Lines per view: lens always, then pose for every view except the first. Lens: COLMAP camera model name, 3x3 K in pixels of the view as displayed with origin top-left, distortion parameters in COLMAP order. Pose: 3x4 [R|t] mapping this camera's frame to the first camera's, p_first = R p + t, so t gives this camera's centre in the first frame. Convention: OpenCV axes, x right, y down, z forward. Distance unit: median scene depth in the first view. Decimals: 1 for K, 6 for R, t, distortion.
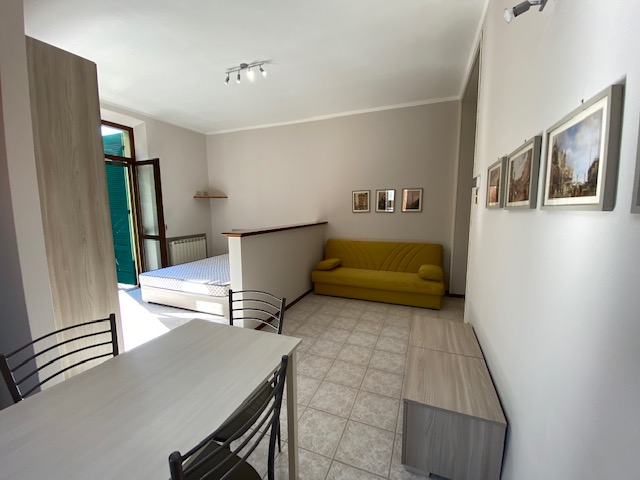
lens RADIAL K [[257.1, 0, 320.0], [0, 257.1, 240.0], [0, 0, 1]] dist [0.000085, -0.000091]
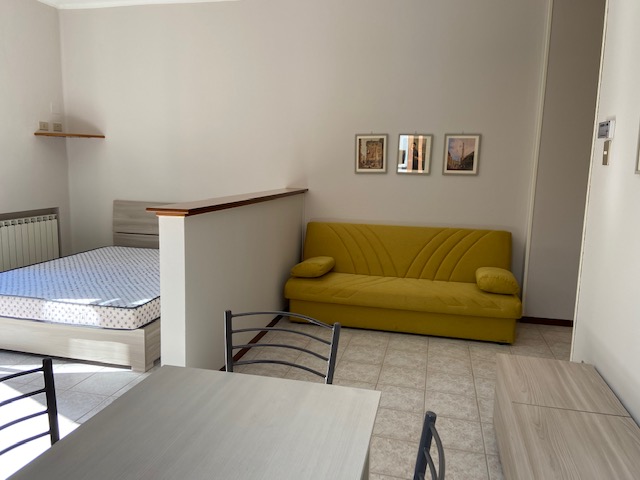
lens RADIAL K [[484.2, 0, 317.0], [0, 484.2, 232.2], [0, 0, 1]] dist [0.019142, 0.000653]
pose [[0.989654, 0.007056, 0.143302, -0.132445], [-0.009790, 0.999783, 0.018382, 0.001202], [-0.143141, -0.019595, 0.989508, -0.023512]]
